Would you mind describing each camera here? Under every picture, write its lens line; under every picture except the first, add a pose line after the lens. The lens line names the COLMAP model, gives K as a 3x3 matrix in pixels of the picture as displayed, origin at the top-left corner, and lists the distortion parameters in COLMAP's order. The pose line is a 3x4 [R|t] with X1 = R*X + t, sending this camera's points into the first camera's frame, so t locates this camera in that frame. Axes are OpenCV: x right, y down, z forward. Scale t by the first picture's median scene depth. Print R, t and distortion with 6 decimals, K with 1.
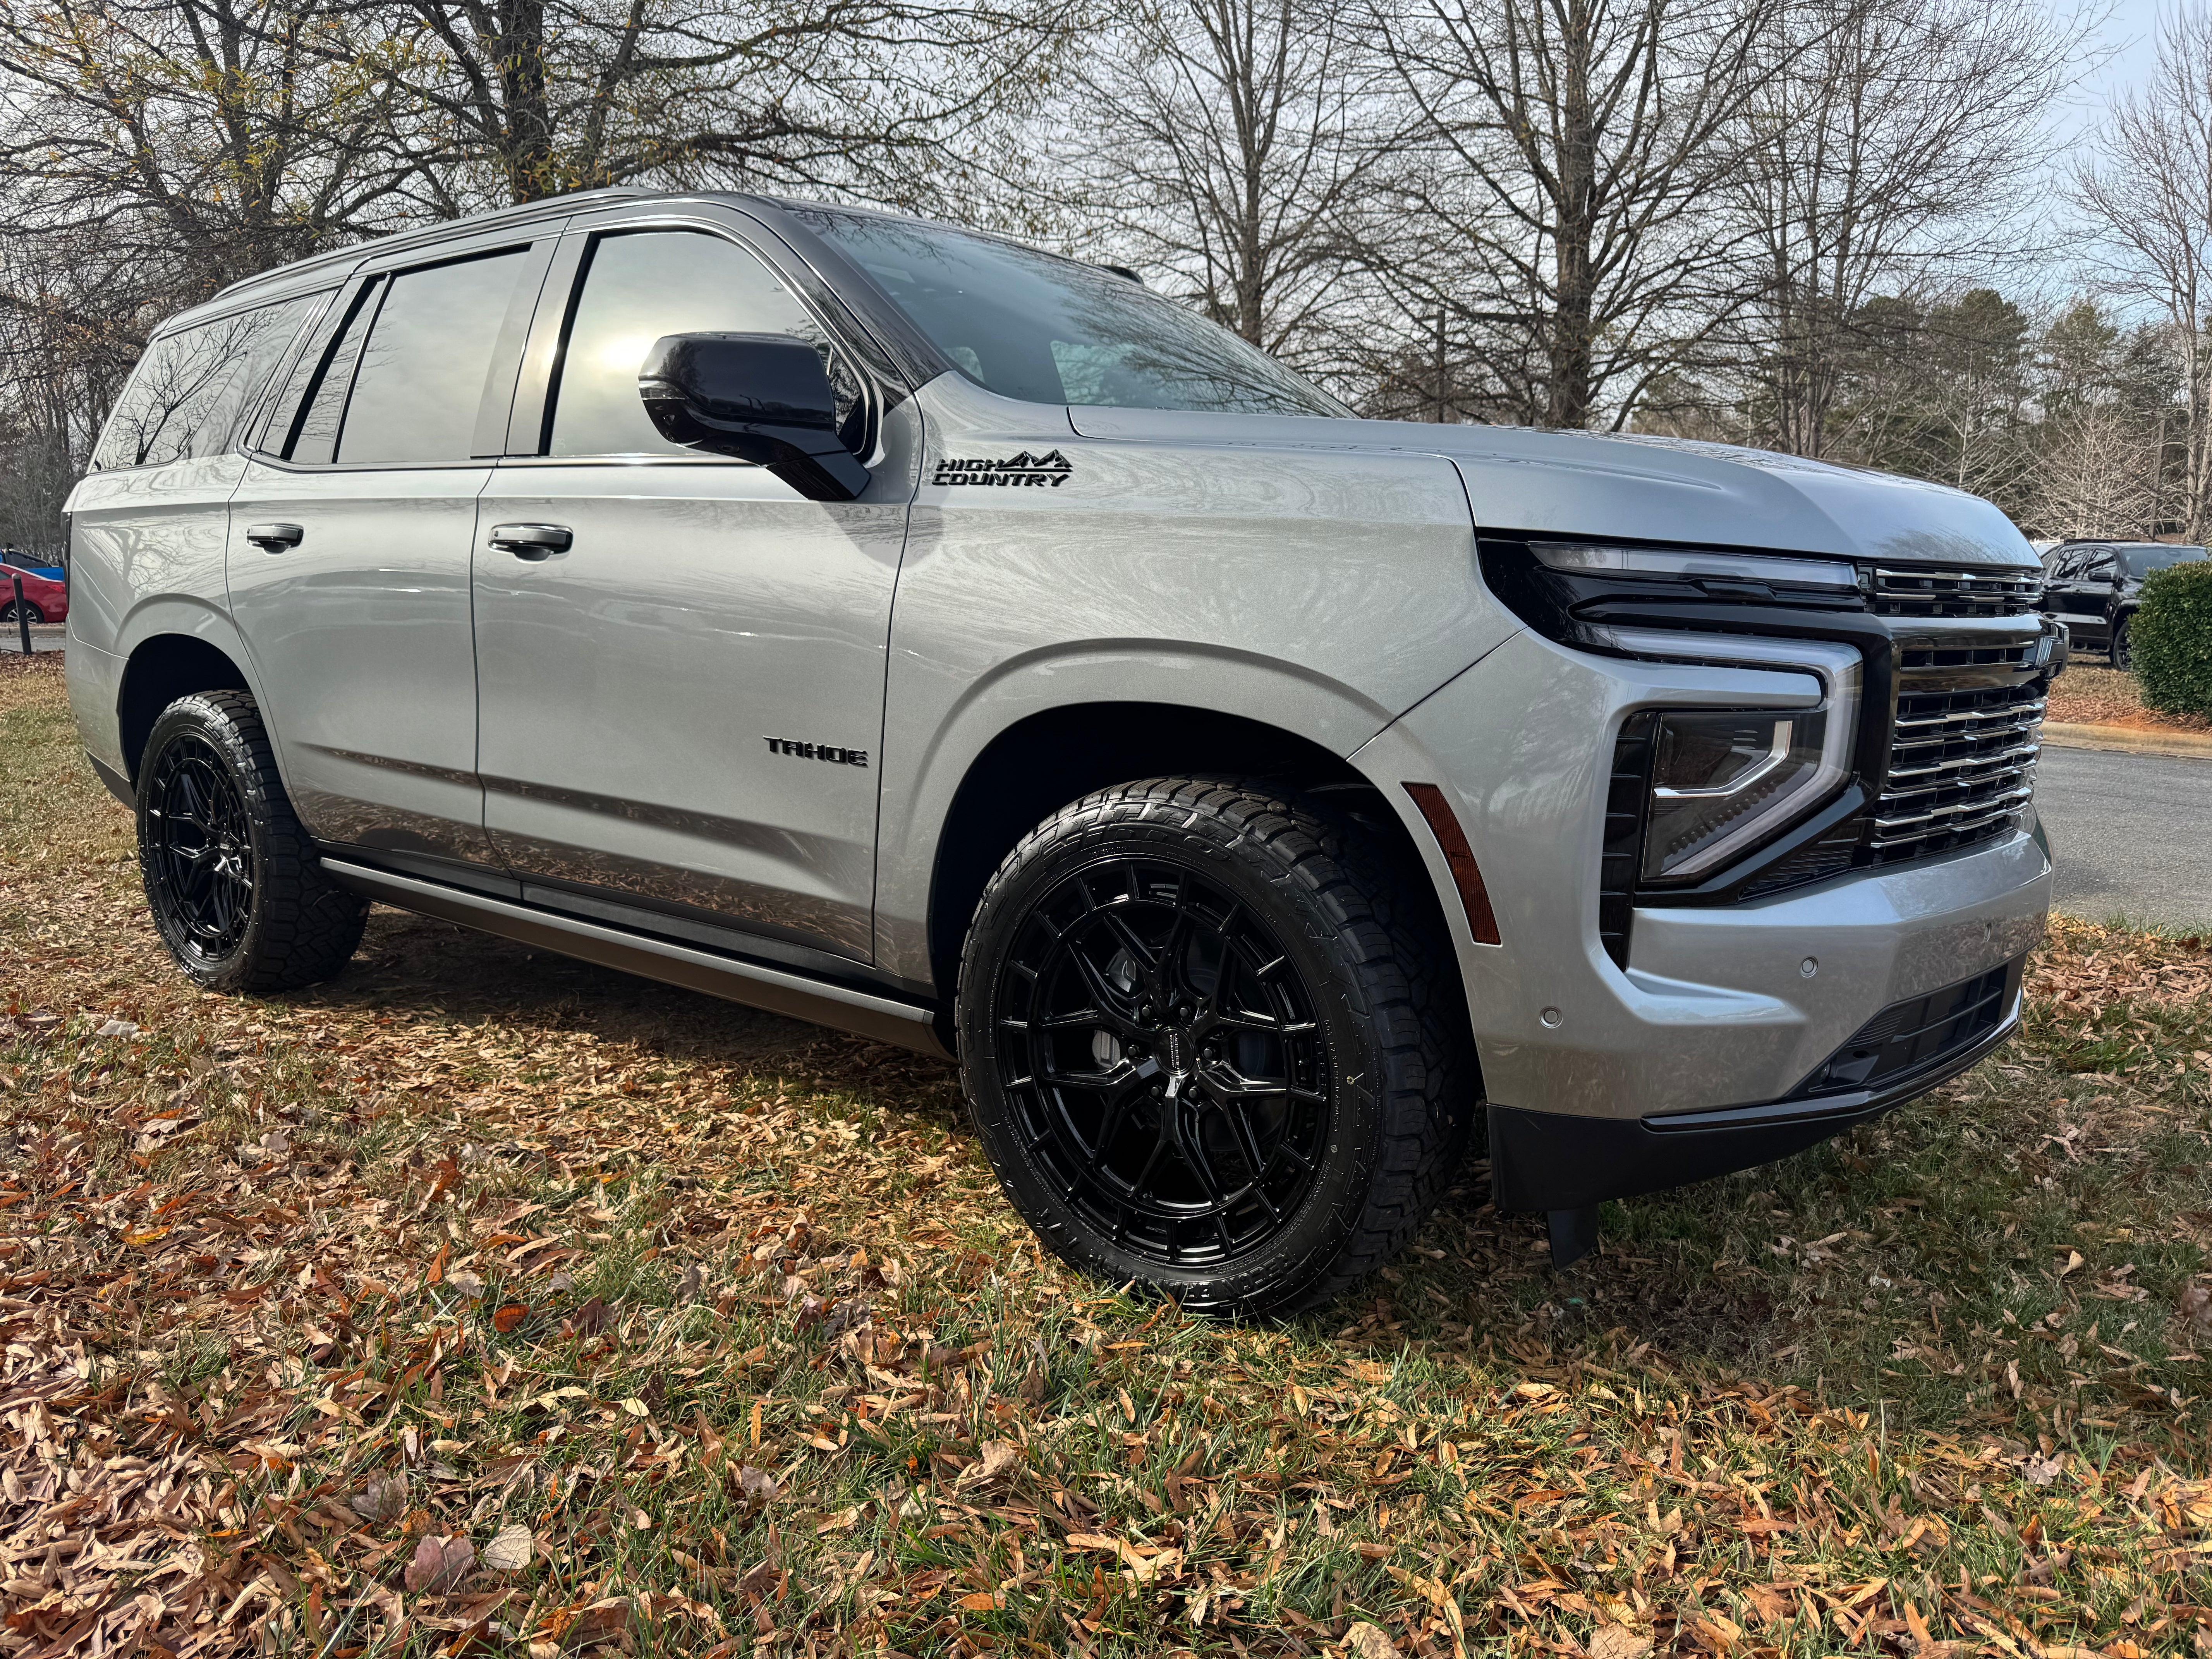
lens RADIAL K [[1656.5, 0, 1108.6], [0, 1656.5, 836.7], [0, 0, 1]] dist [0.006132, -0.008052]
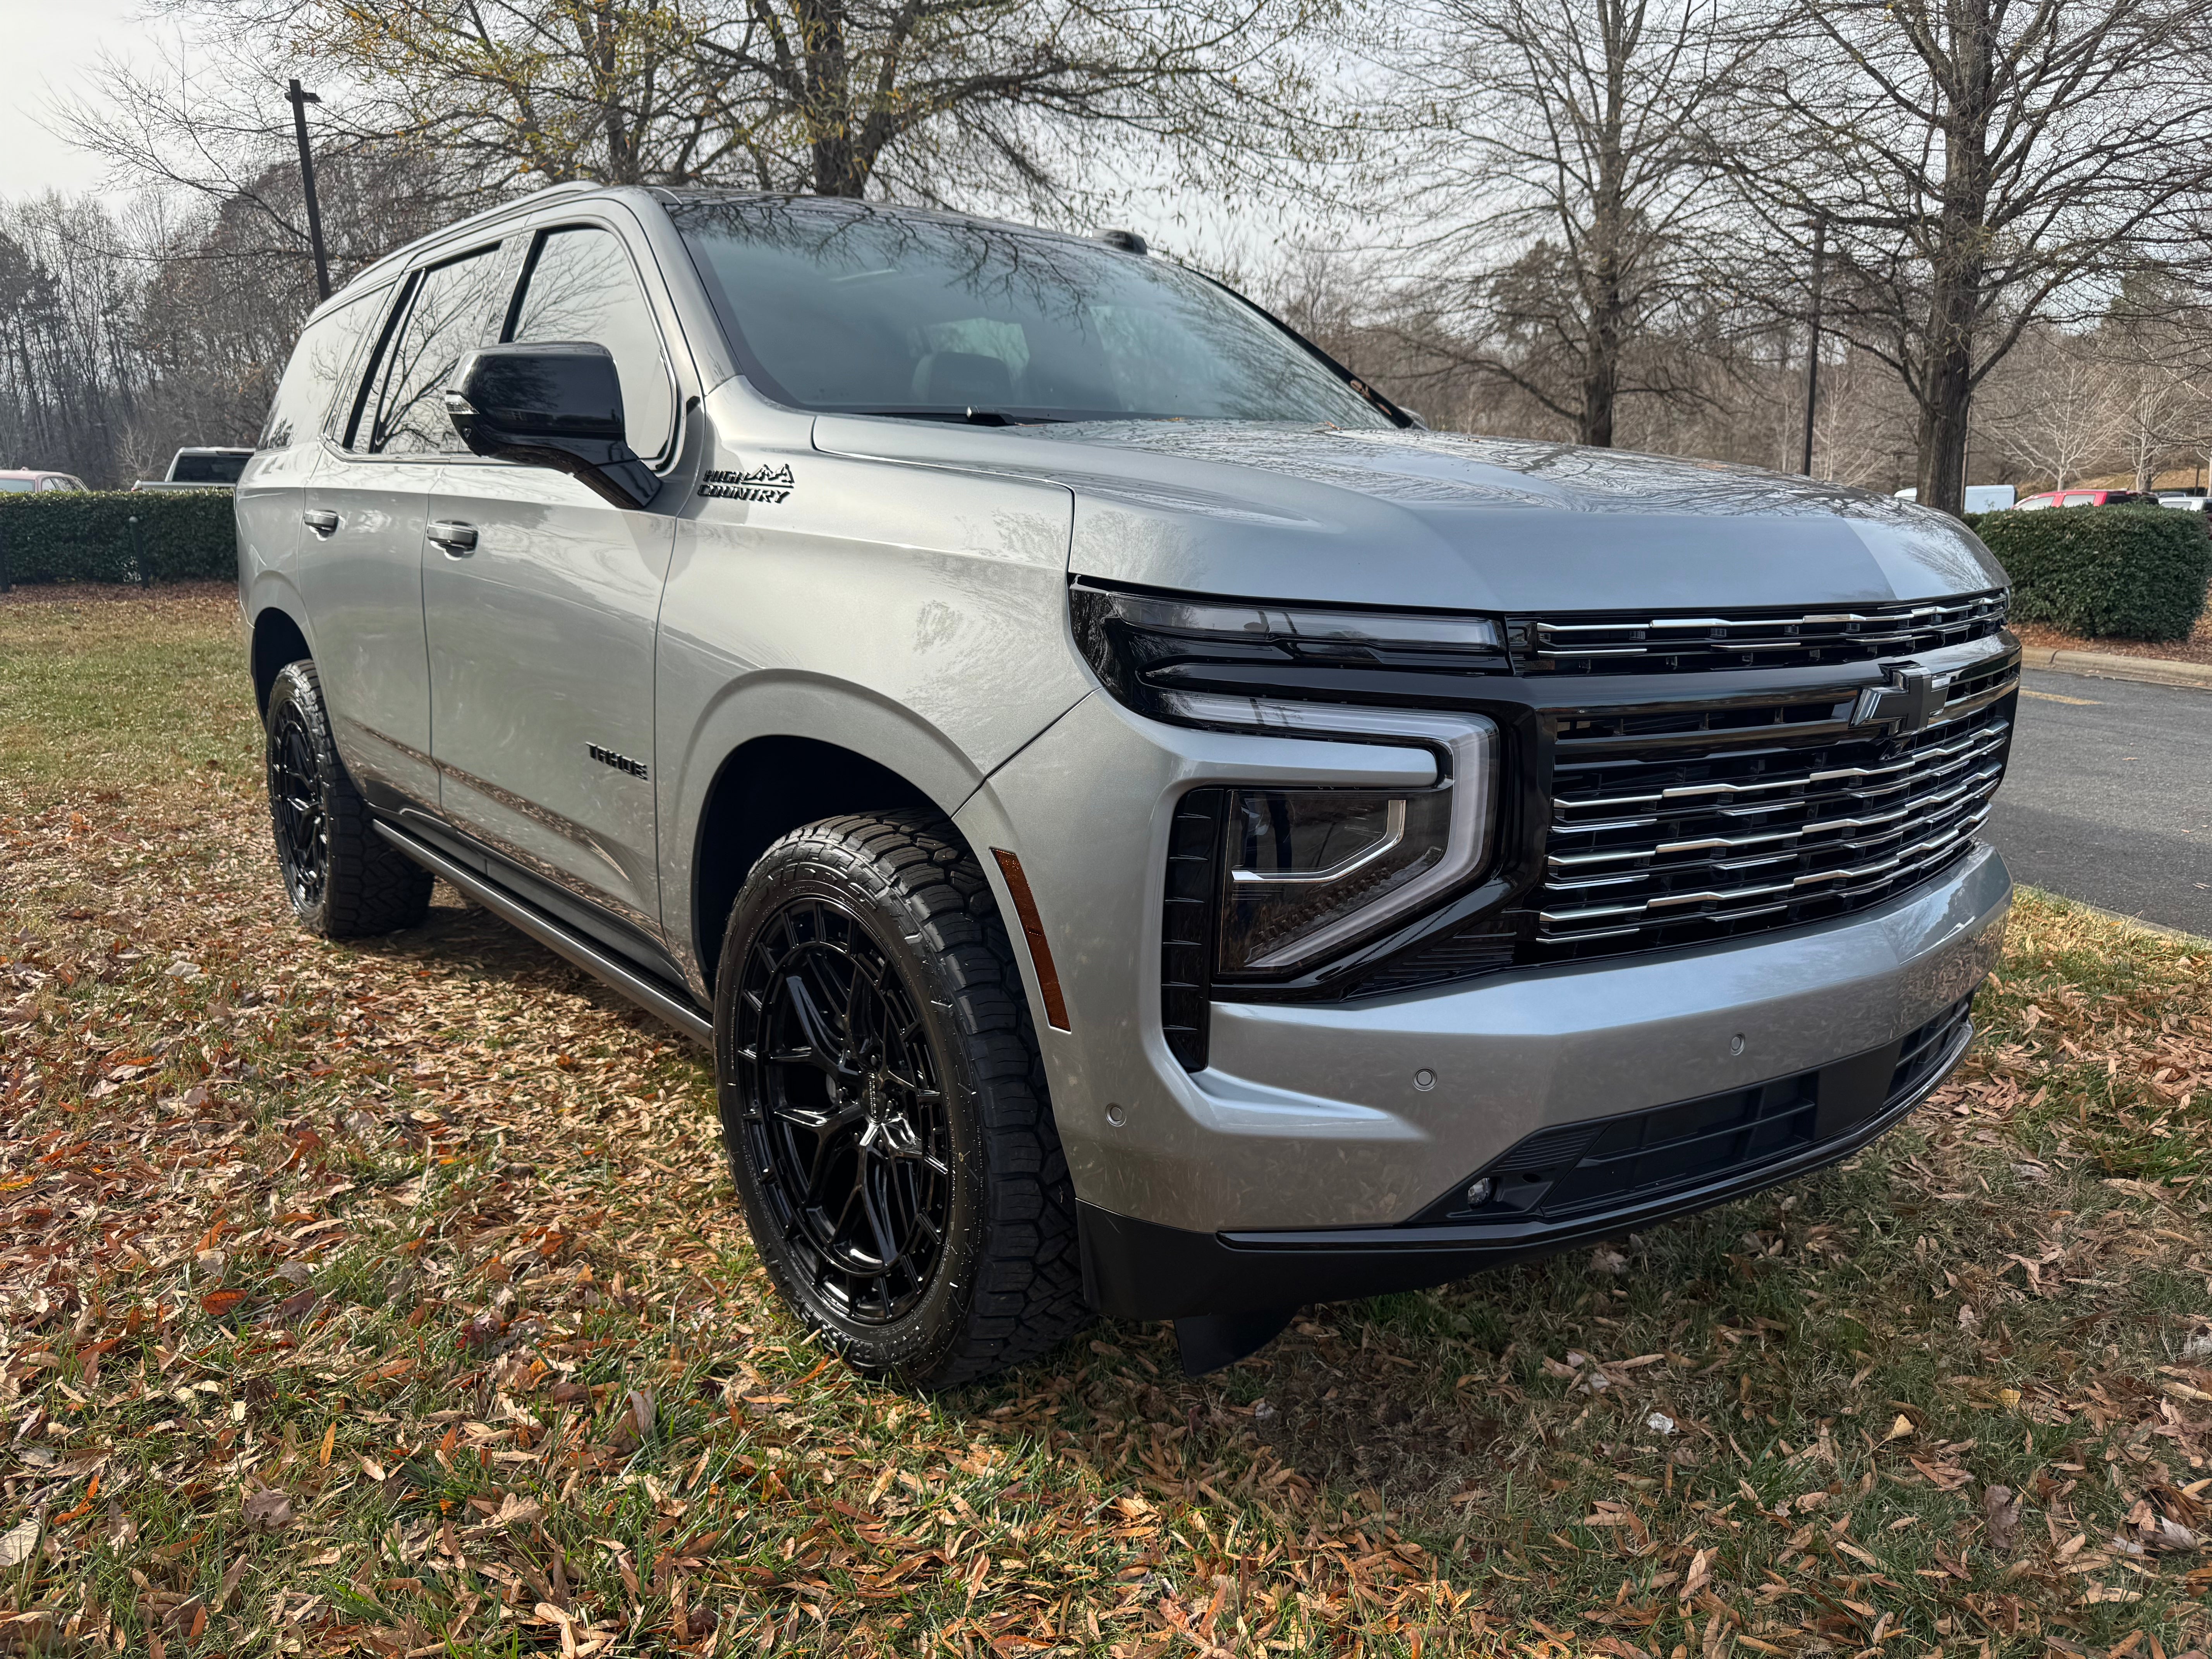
lens RADIAL K [[1656.5, 0, 1108.6], [0, 1656.5, 836.7], [0, 0, 1]] dist [0.006132, -0.008052]
pose [[0.970700, 0.045947, -0.235862, 0.362096], [-0.035029, 0.998121, 0.050276, -0.069261], [0.237729, -0.040541, 0.970485, 0.094399]]
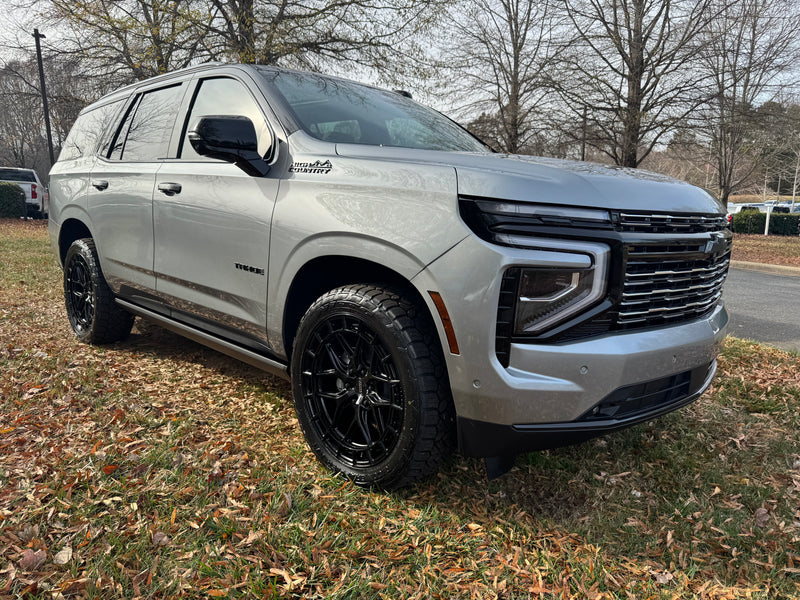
lens RADIAL K [[599.3, 0, 400.0], [0, 599.3, 300.0], [0, 0, 1]] dist [0.000865, -0.001597]
pose [[0.992623, 0.041594, -0.113880, 0.190853], [-0.040771, 0.999123, 0.009547, -0.020227], [0.114177, -0.004833, 0.993449, 0.045788]]
